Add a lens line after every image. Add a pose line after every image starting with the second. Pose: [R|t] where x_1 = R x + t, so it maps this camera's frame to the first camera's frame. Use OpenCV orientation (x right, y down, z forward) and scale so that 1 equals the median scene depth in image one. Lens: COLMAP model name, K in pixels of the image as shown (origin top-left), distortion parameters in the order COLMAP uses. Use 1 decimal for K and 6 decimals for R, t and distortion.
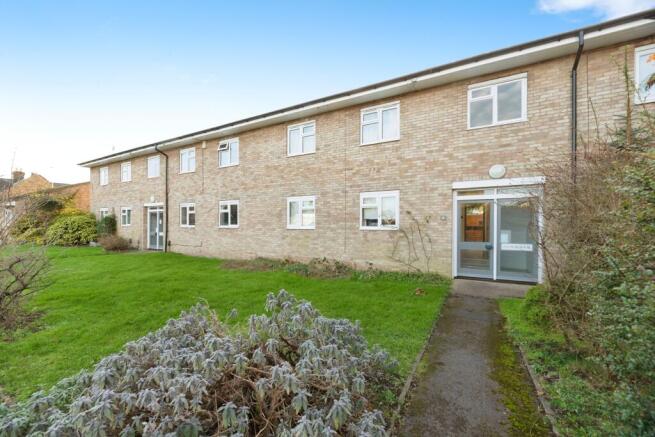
lens RADIAL K [[264.5, 0, 327.2], [0, 264.5, 221.3], [0, 0, 1]] dist [-0.000136, -0.000385]
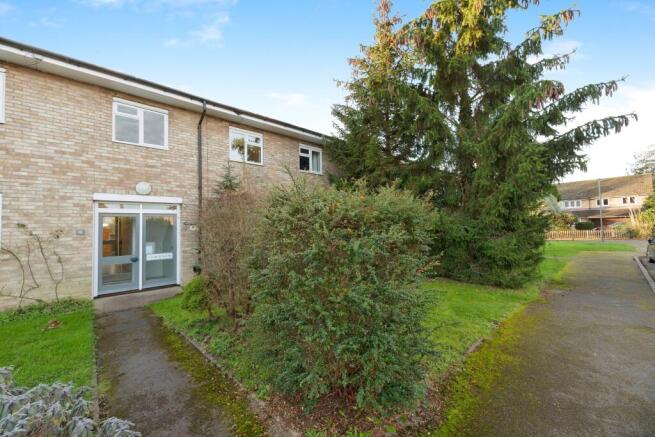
lens RADIAL K [[264.5, 0, 327.6], [0, 264.5, 219.5], [0, 0, 1]] dist [-0.000136, -0.000385]
pose [[0.305144, 0.028380, 0.951883, -0.153235], [0.023700, 0.999020, -0.037383, -0.002704], [-0.952011, 0.033967, 0.304173, -0.043898]]
